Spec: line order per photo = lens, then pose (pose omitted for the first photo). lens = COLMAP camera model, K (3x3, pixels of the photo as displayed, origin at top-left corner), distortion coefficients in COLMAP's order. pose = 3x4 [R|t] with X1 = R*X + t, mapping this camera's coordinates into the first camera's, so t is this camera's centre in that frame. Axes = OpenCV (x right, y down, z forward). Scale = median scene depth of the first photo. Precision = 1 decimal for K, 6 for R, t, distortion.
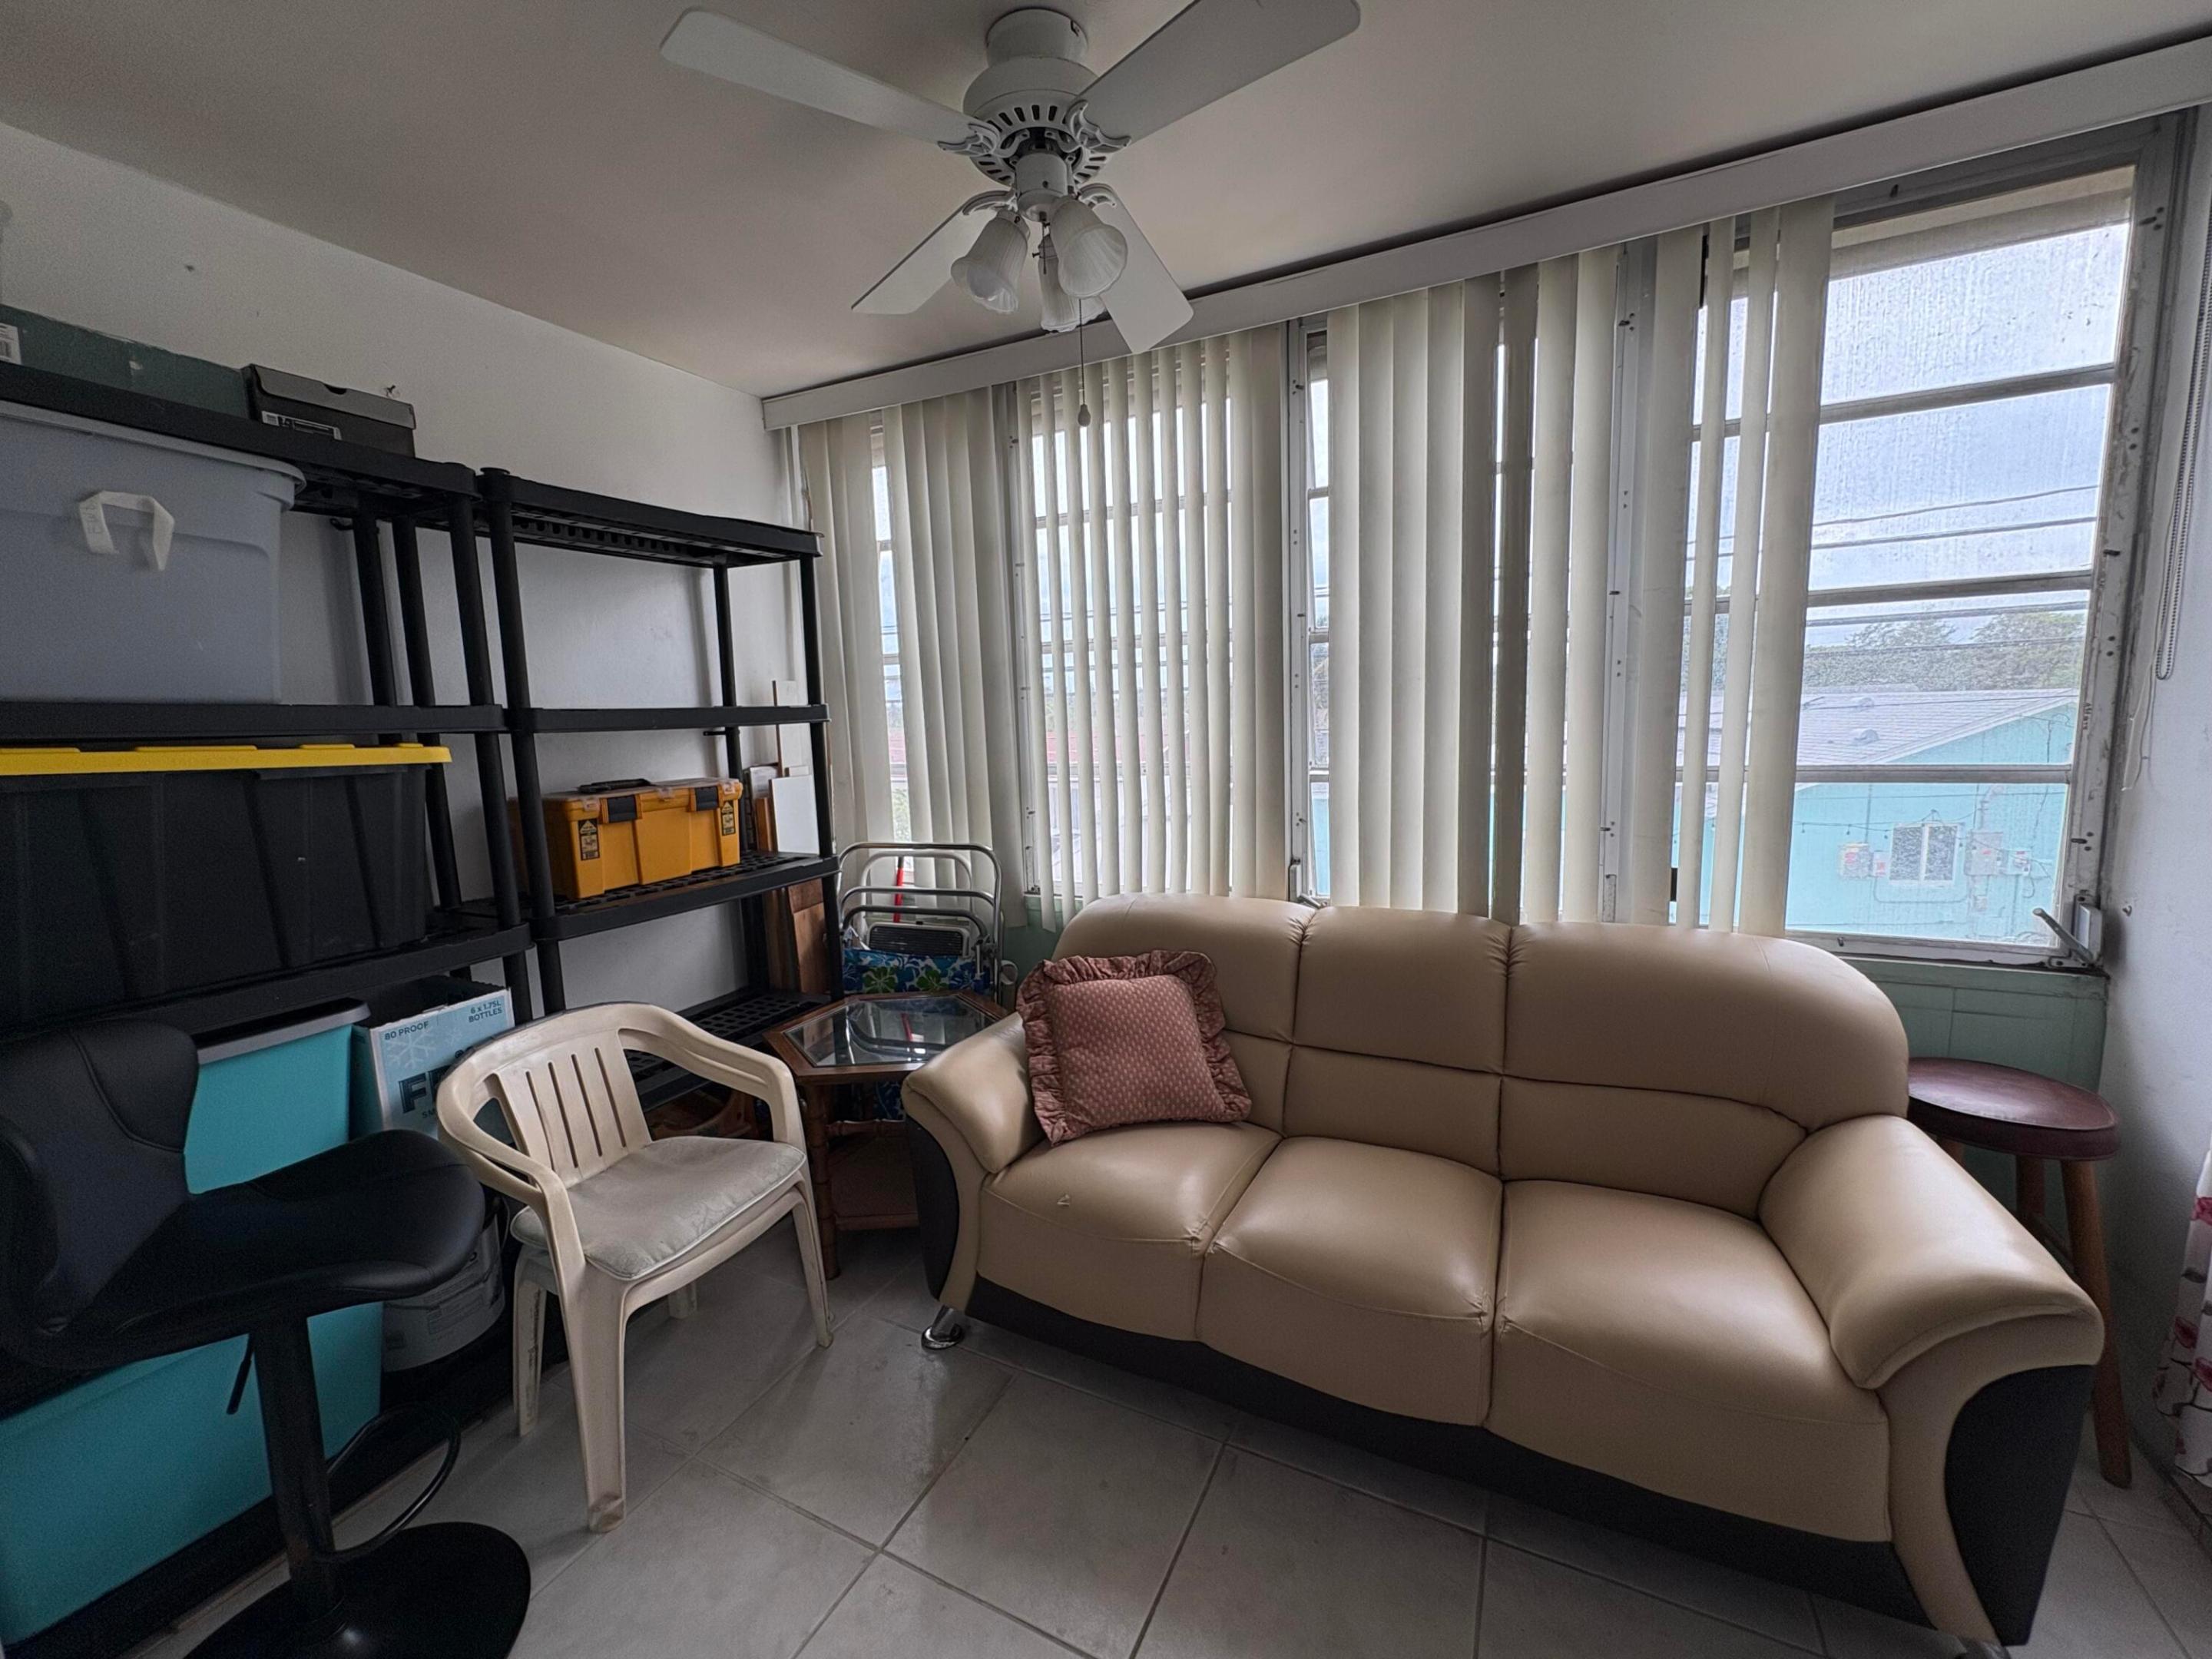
lens RADIAL K [[883.8, 0, 1095.3], [0, 883.8, 832.6], [0, 0, 1]] dist [0.000333, 0.000099]
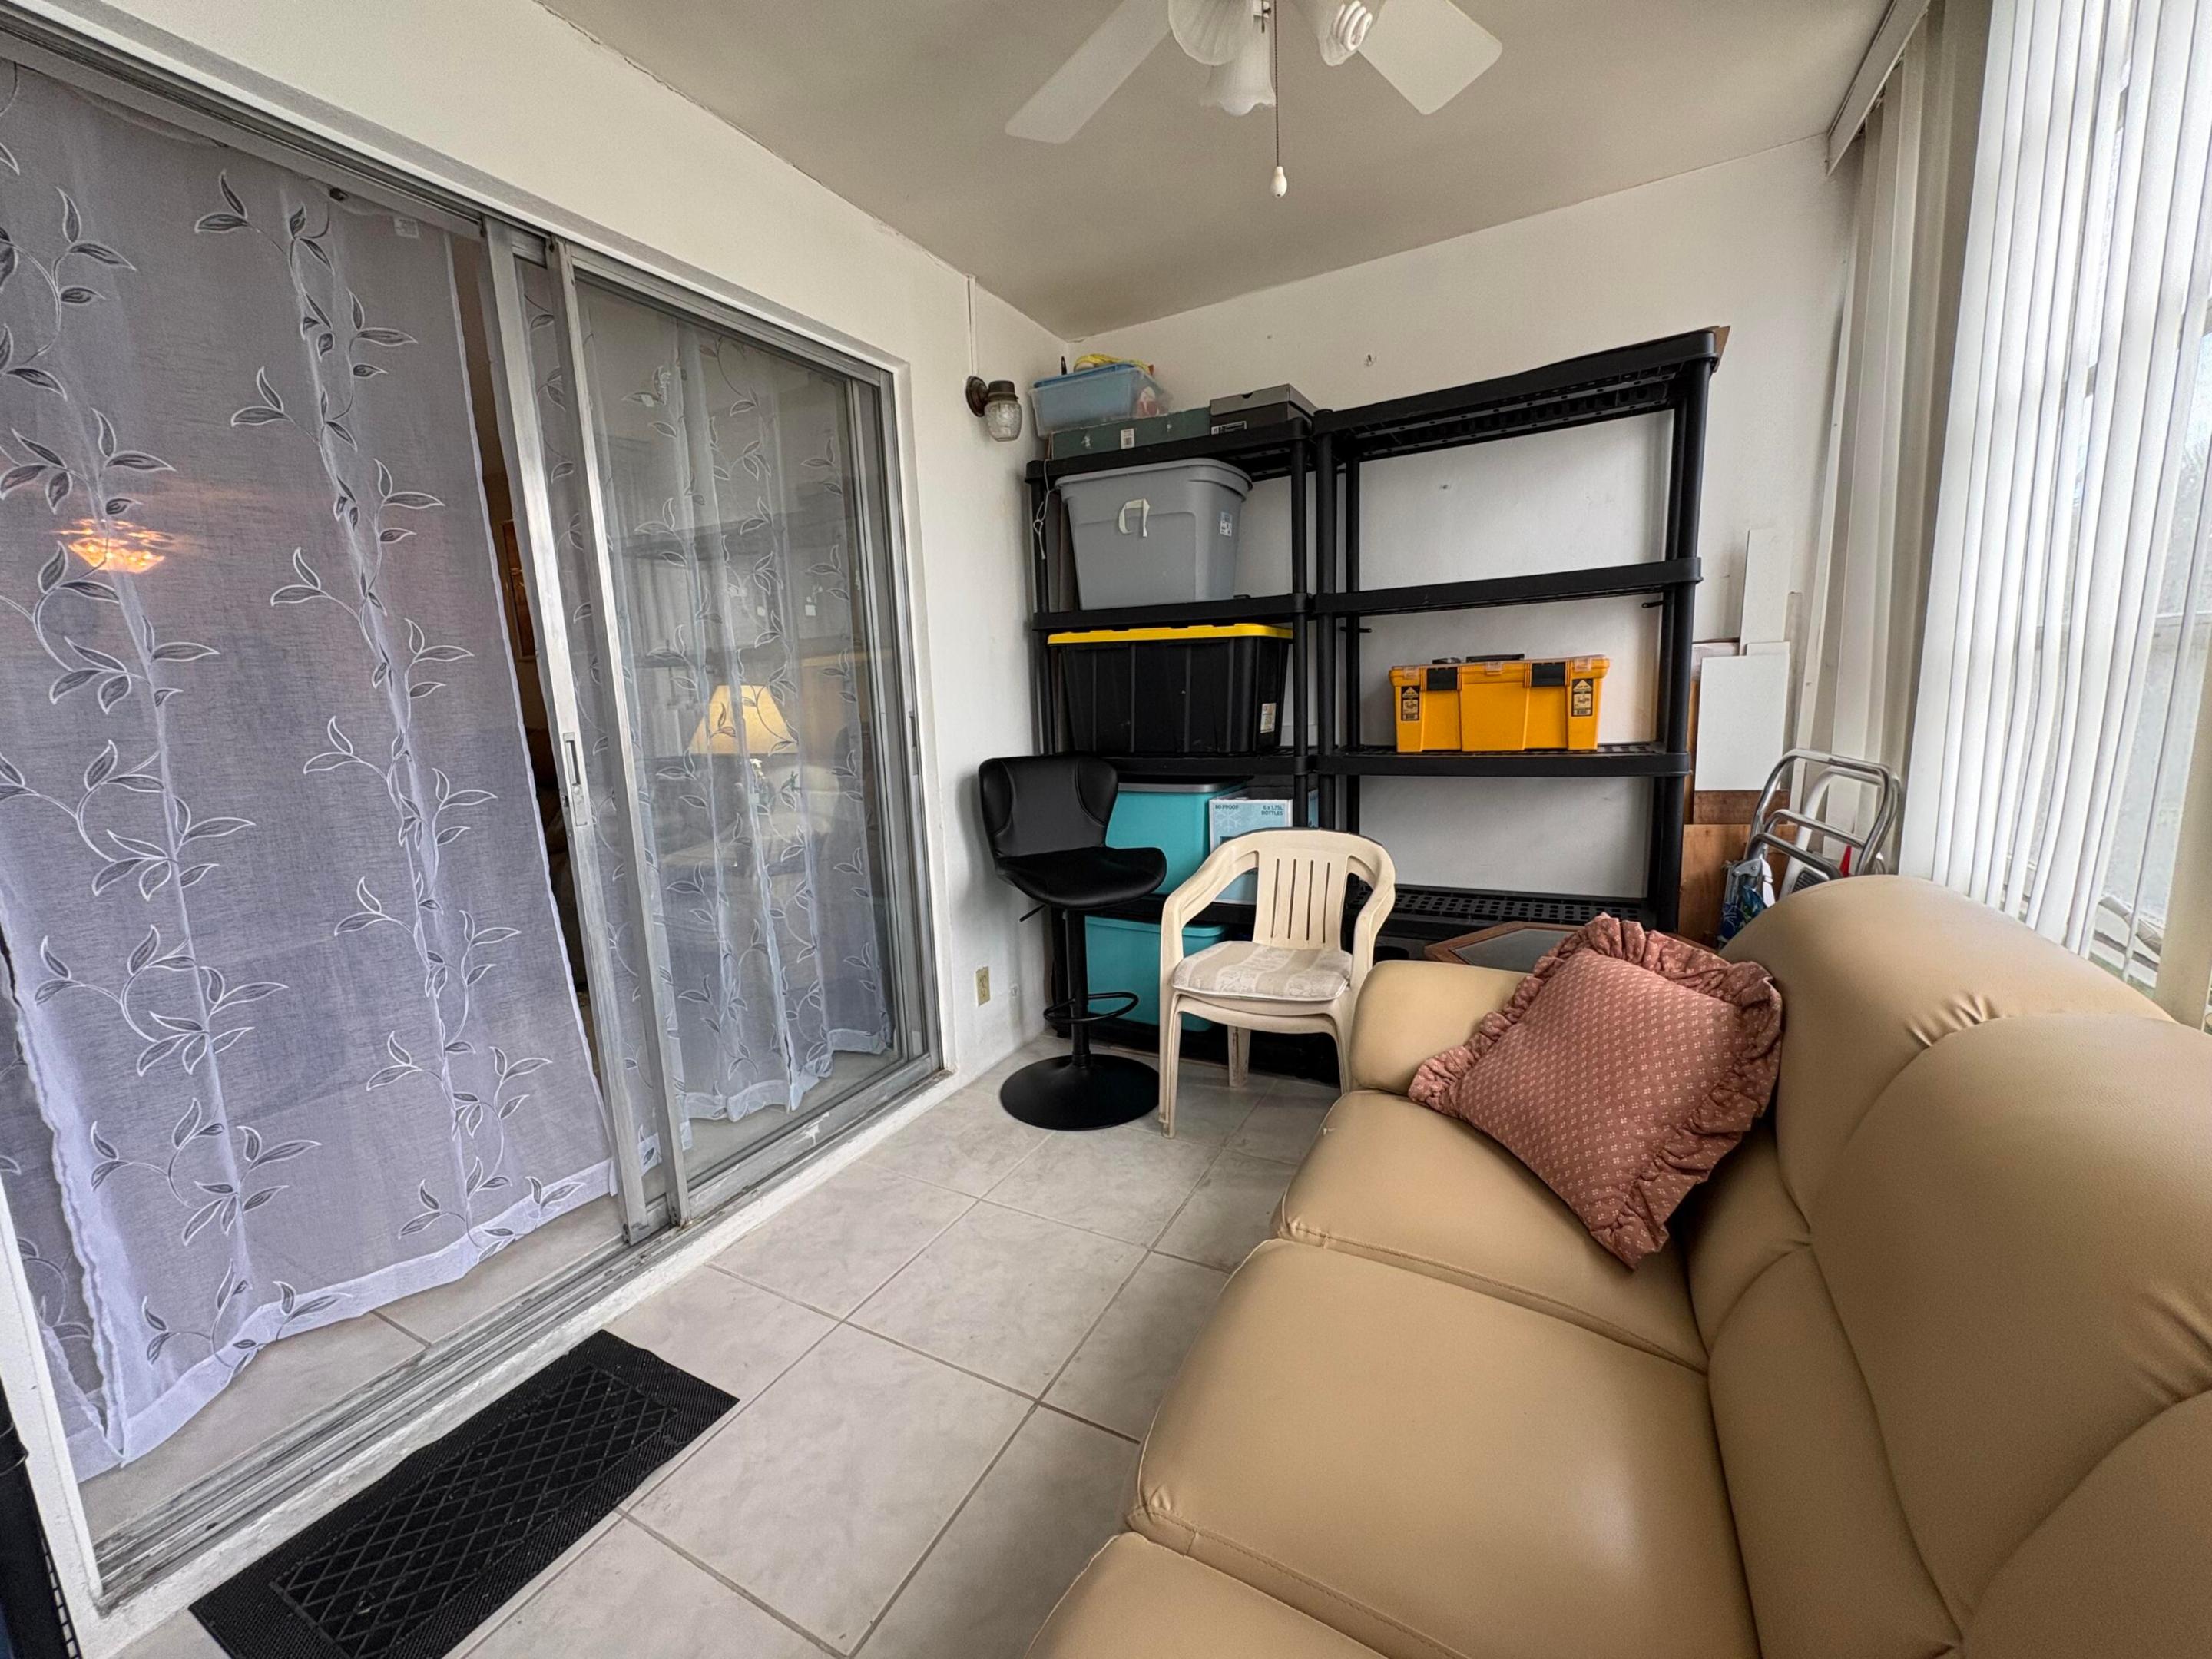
lens RADIAL K [[883.8, 0, 1092.2], [0, 883.8, 827.1], [0, 0, 1]] dist [0.000333, 0.000099]
pose [[-0.026292, 0.191775, -0.981087, 0.659681], [-0.085099, 0.977434, 0.193342, -0.023708], [0.996026, 0.088573, -0.009378, 0.635363]]
